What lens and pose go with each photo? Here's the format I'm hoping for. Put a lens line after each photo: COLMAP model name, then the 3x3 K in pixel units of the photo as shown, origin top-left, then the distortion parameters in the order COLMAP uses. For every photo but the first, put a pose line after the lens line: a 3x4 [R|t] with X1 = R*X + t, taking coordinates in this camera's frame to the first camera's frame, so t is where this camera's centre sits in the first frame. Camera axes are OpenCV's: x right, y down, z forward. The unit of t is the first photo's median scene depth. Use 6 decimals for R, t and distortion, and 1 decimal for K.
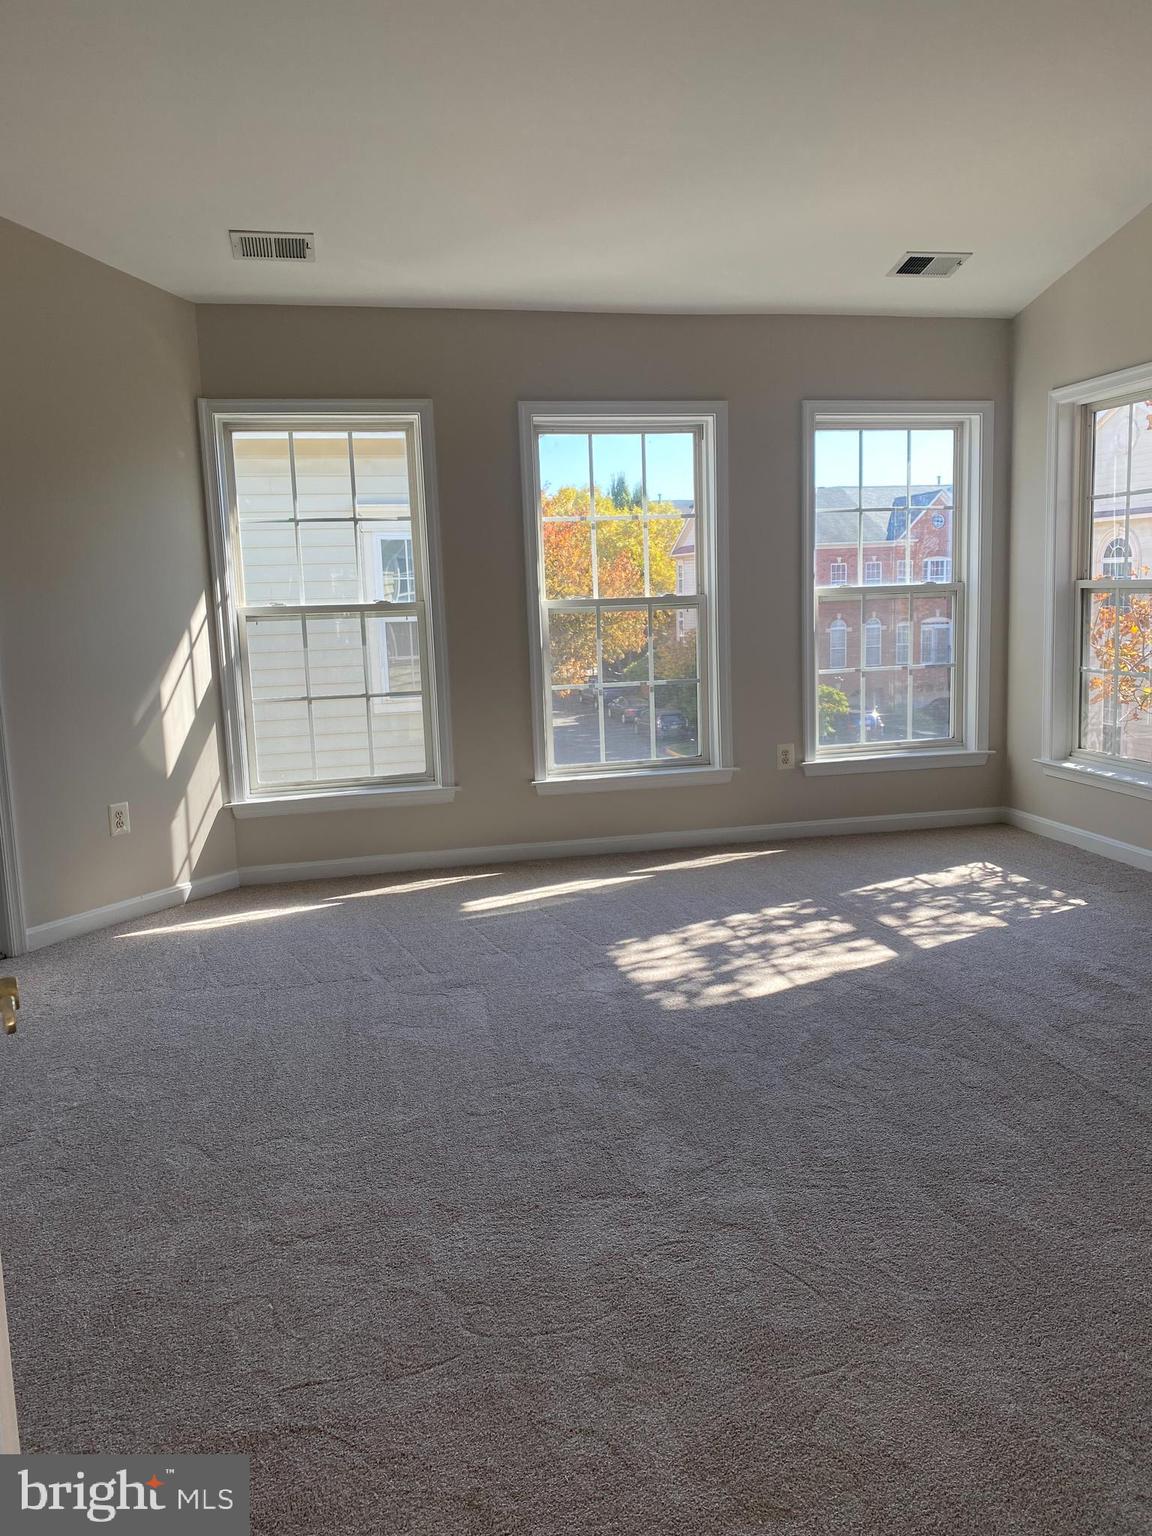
lens RADIAL K [[1165.8, 0, 579.5], [0, 1165.8, 764.1], [0, 0, 1]] dist [0.042635, -0.044189]
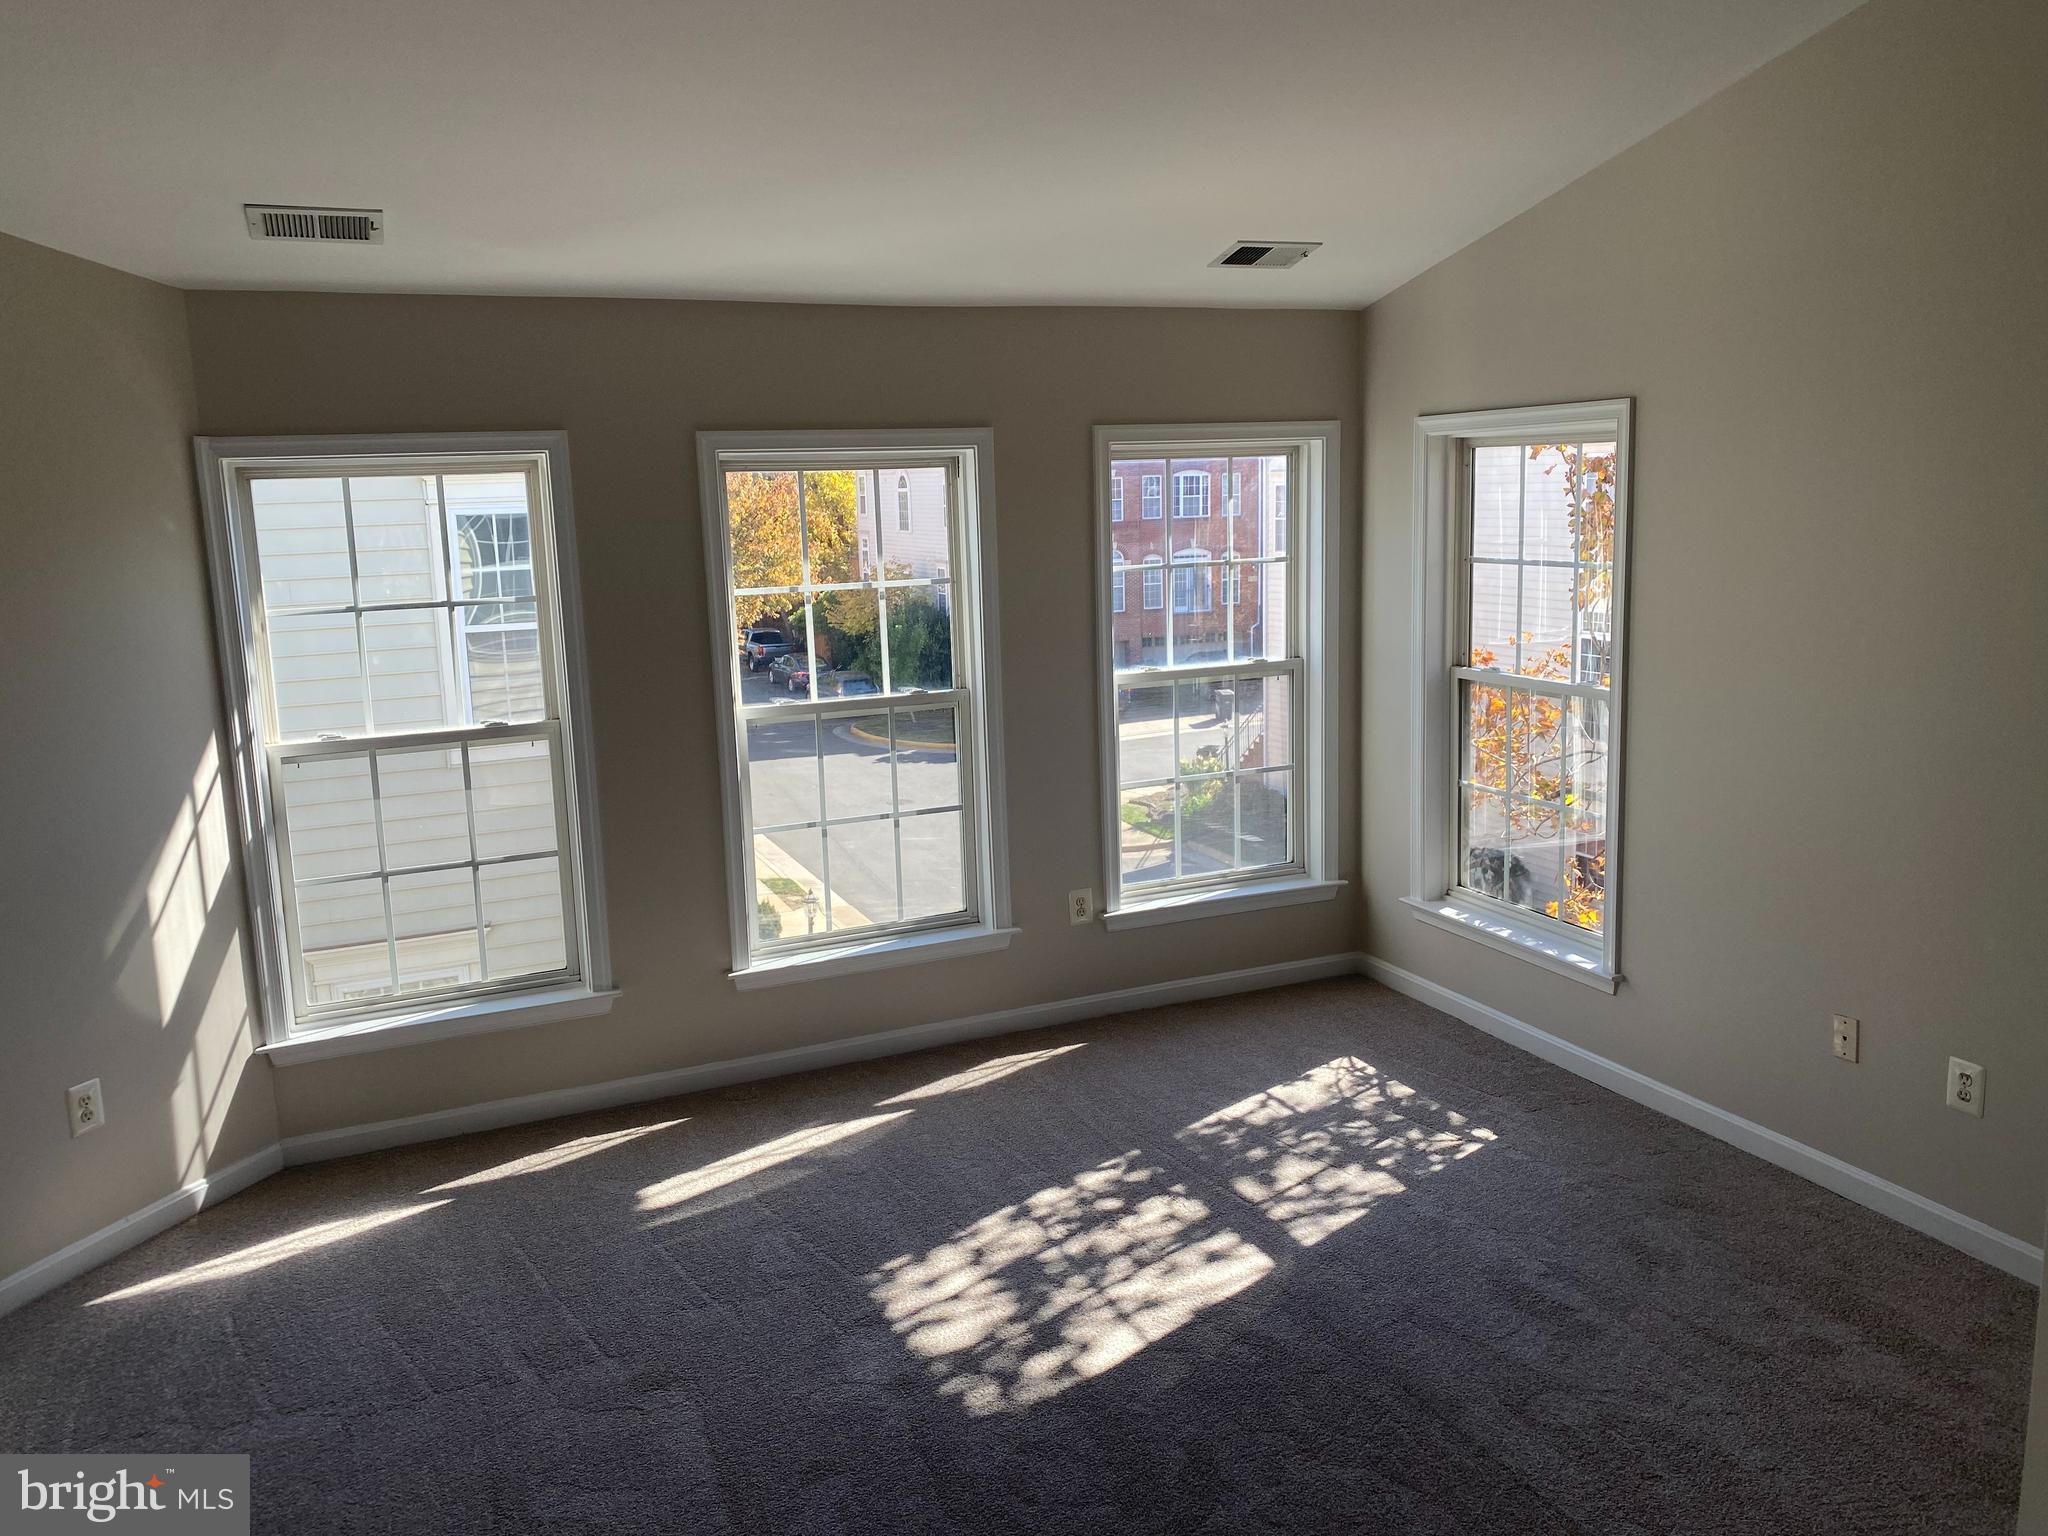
lens RADIAL K [[1554.4, 0, 1007.8], [0, 1554.4, 771.0], [0, 0, 1]] dist [0.042635, -0.044189]
pose [[0.984311, -0.027511, 0.174284, -0.039673], [0.024476, 0.999509, 0.019540, -0.131909], [-0.174736, -0.014968, 0.984502, 0.069095]]
